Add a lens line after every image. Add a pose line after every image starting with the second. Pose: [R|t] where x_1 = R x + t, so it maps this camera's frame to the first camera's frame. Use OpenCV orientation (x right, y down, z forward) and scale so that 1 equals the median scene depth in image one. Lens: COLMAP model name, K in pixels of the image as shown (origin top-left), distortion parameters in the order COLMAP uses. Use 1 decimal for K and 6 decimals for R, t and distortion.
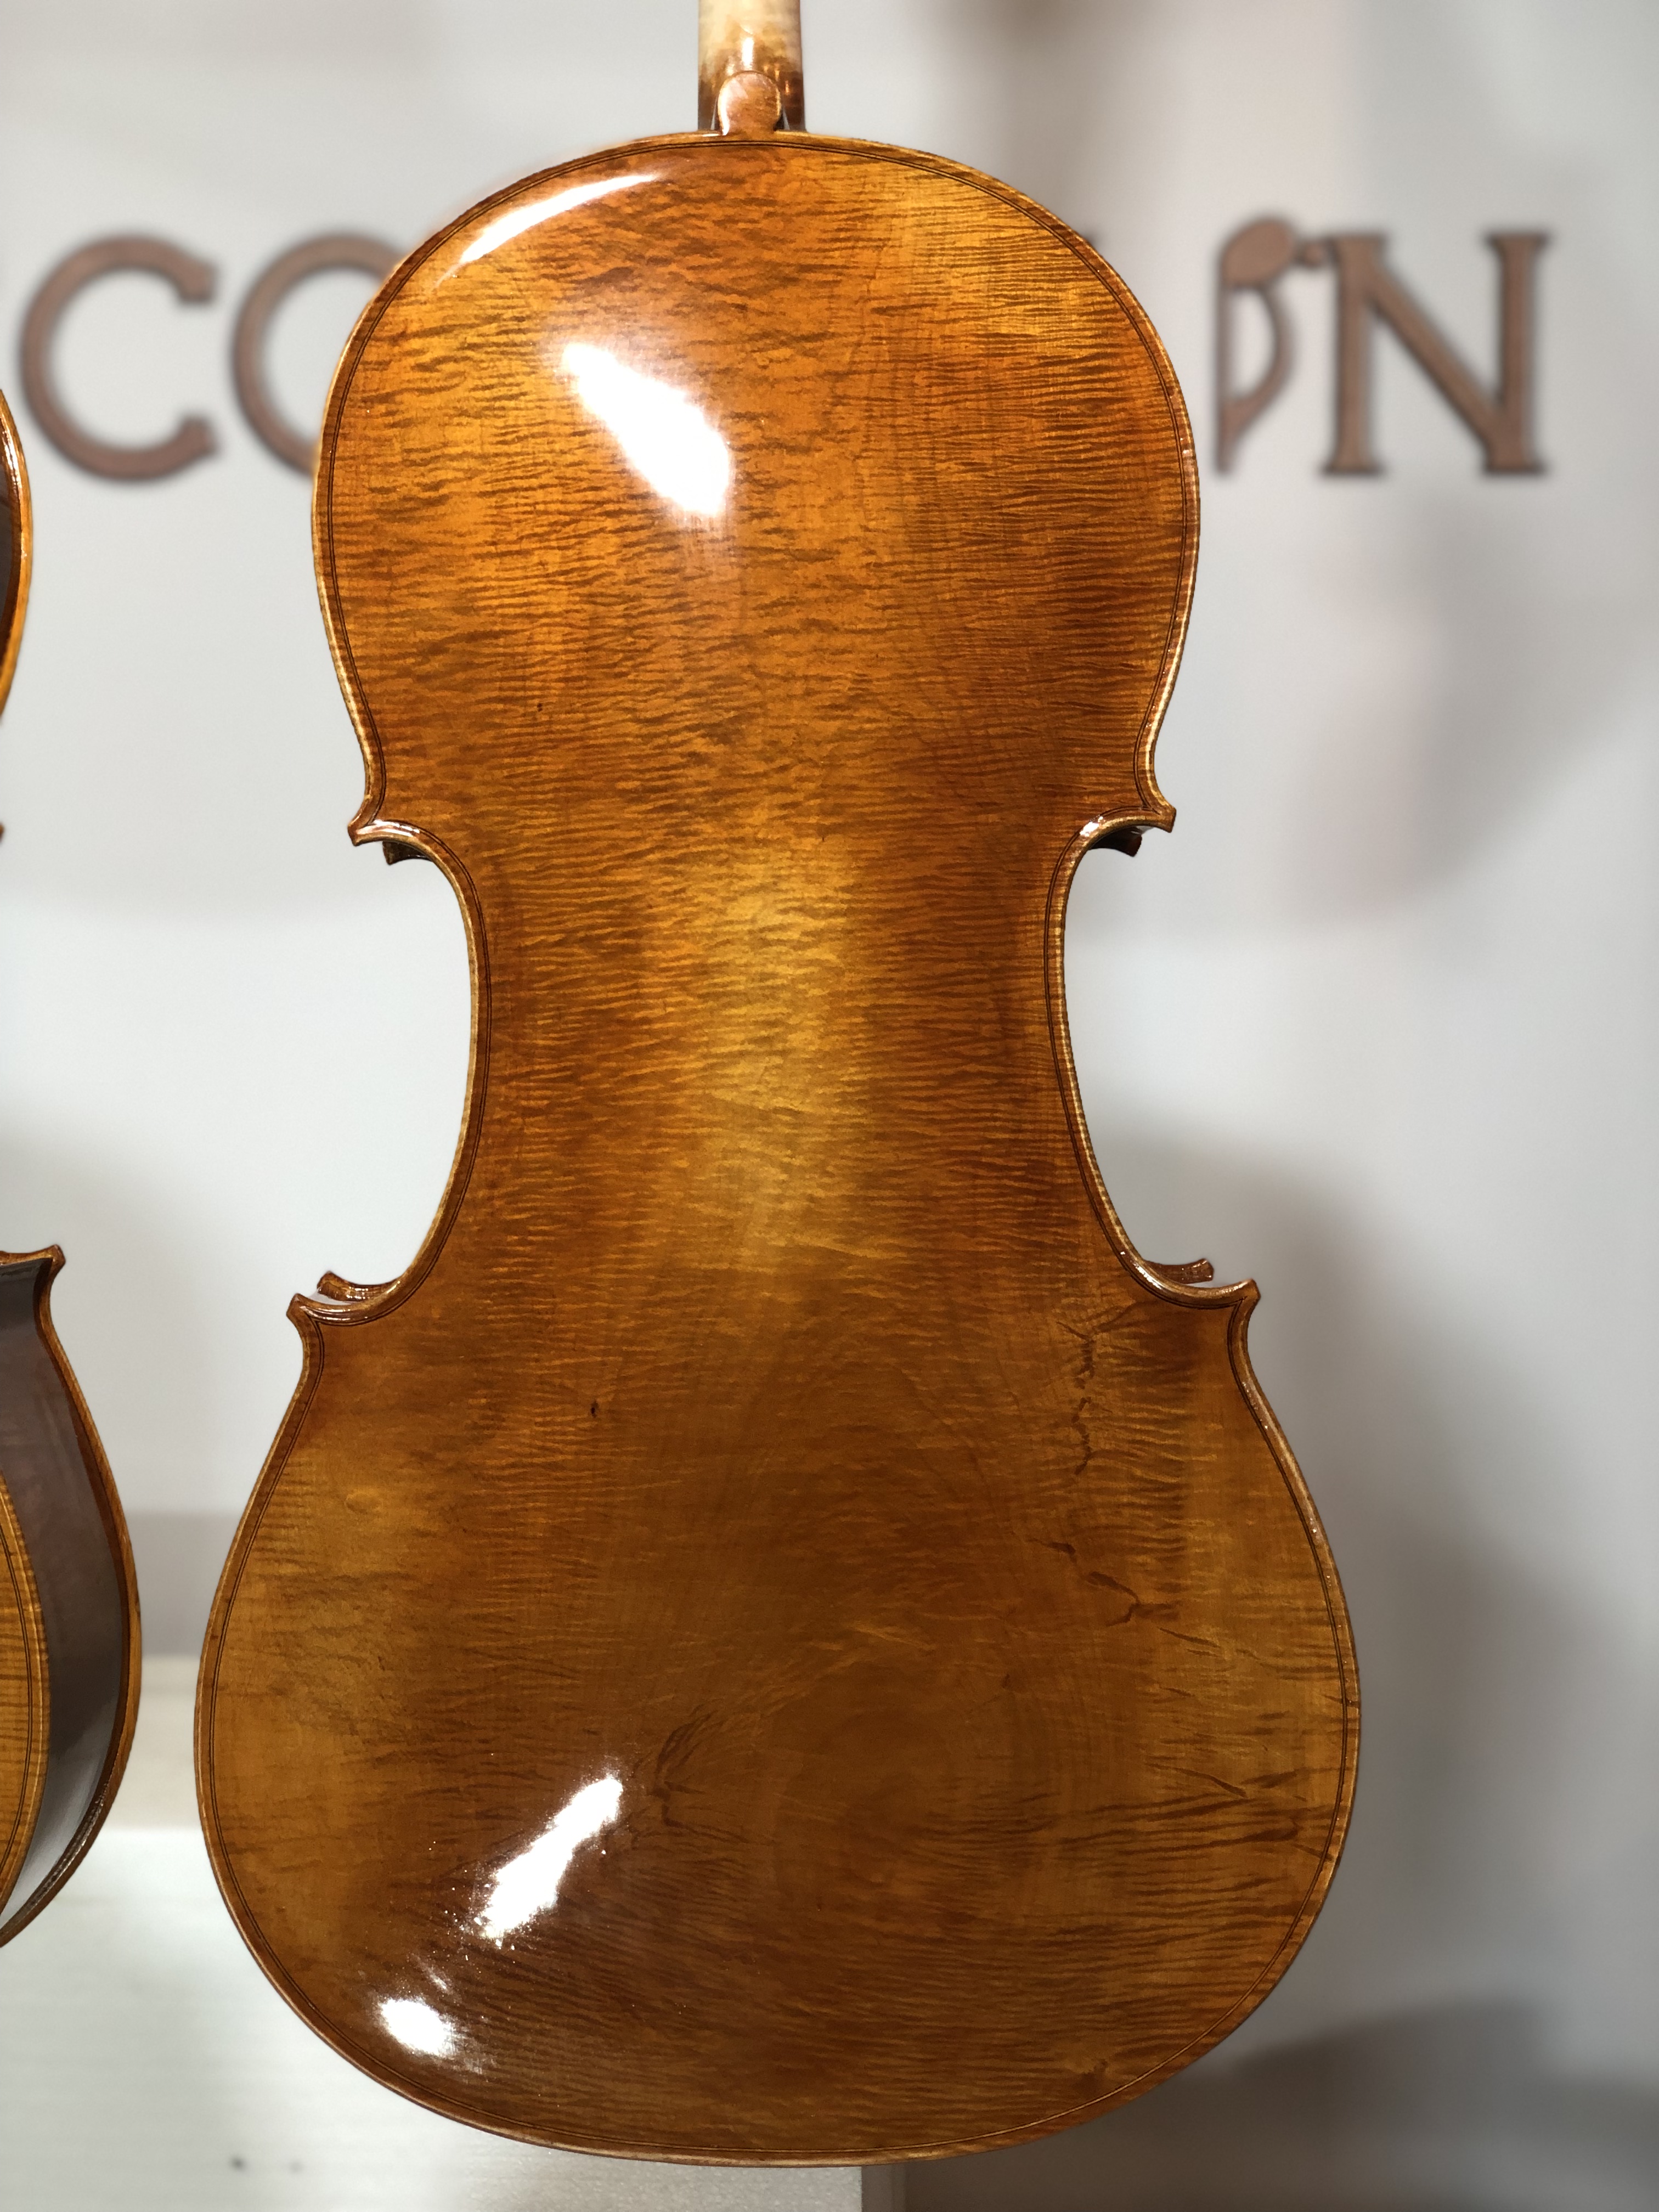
lens RADIAL K [[3362.8, 0, 841.5], [0, 3362.8, 1074.5], [0, 0, 1]] dist [0.032497, 0.000000]
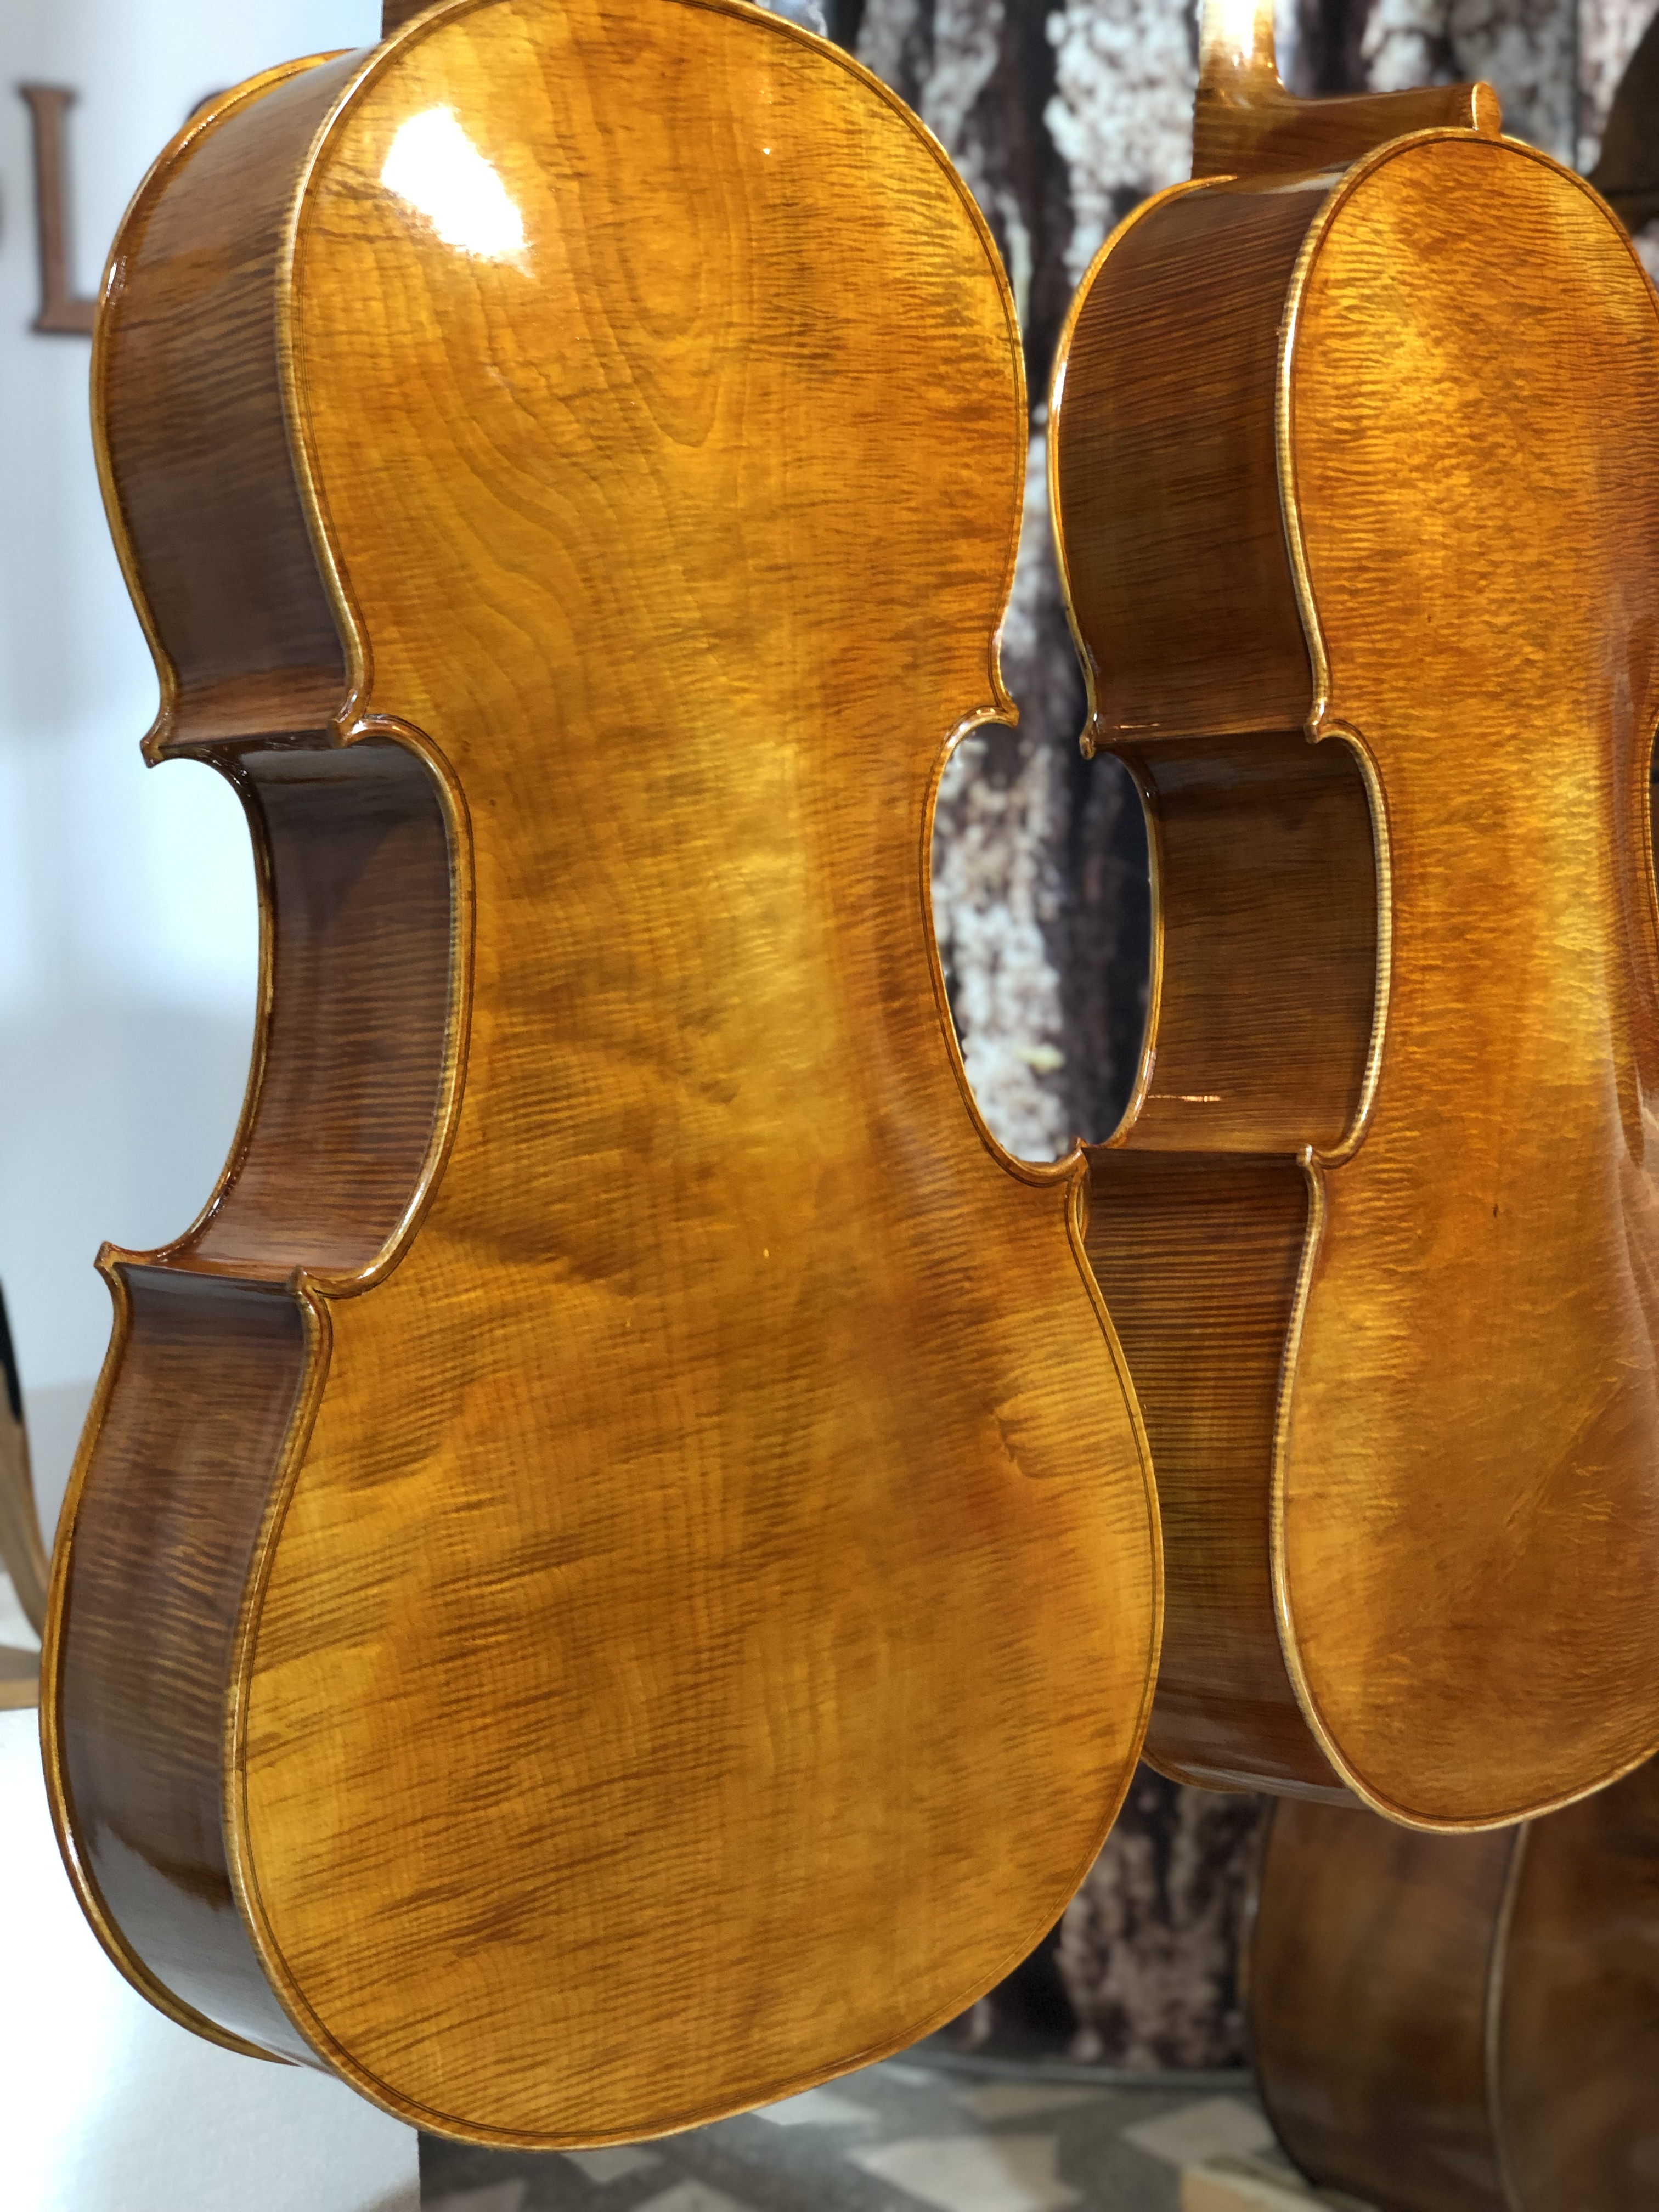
lens RADIAL K [[3362.8, 0, 809.5], [0, 3362.8, 1083.7], [0, 0, 1]] dist [0.032497, 0.000000]
pose [[0.705859, -0.095825, 0.701841, -1.065618], [0.058900, 0.995316, 0.076657, -0.050902], [-0.705899, -0.012770, 0.708197, 0.323701]]
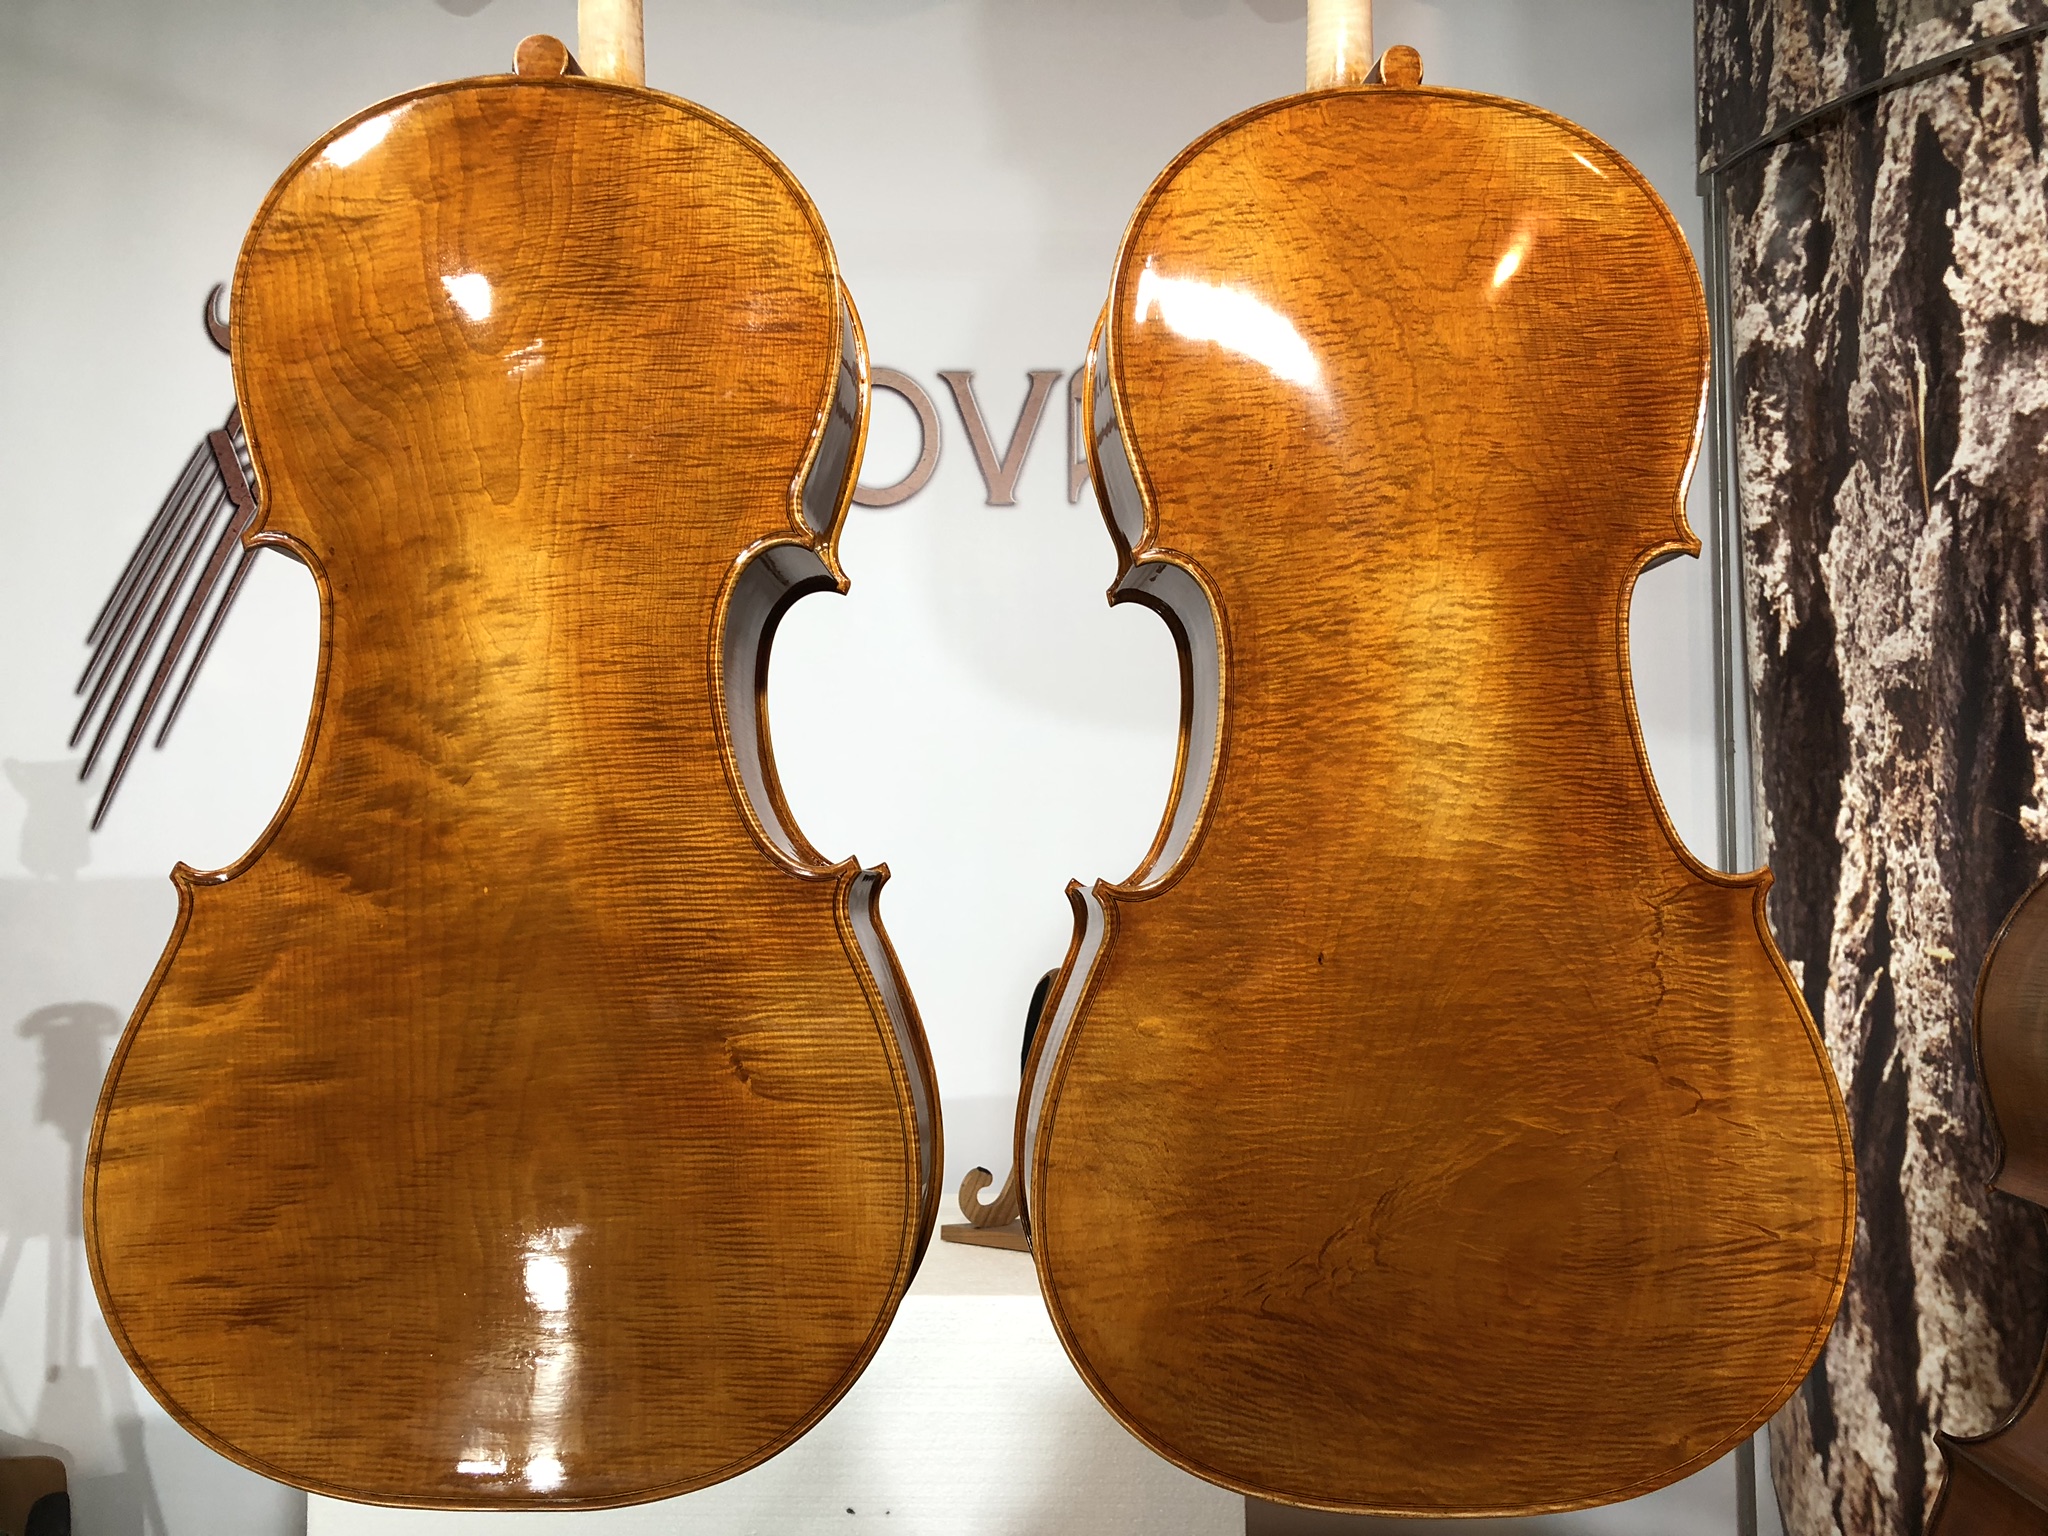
lens RADIAL K [[1696.7, 0, 1036.0], [0, 1696.7, 767.6], [0, 0, 1]] dist [0.038315, -0.037376]
pose [[0.998883, -0.001456, 0.047237, -0.222172], [0.005466, 0.996376, -0.084877, 0.078725], [-0.046943, 0.085040, 0.995271, 0.294659]]
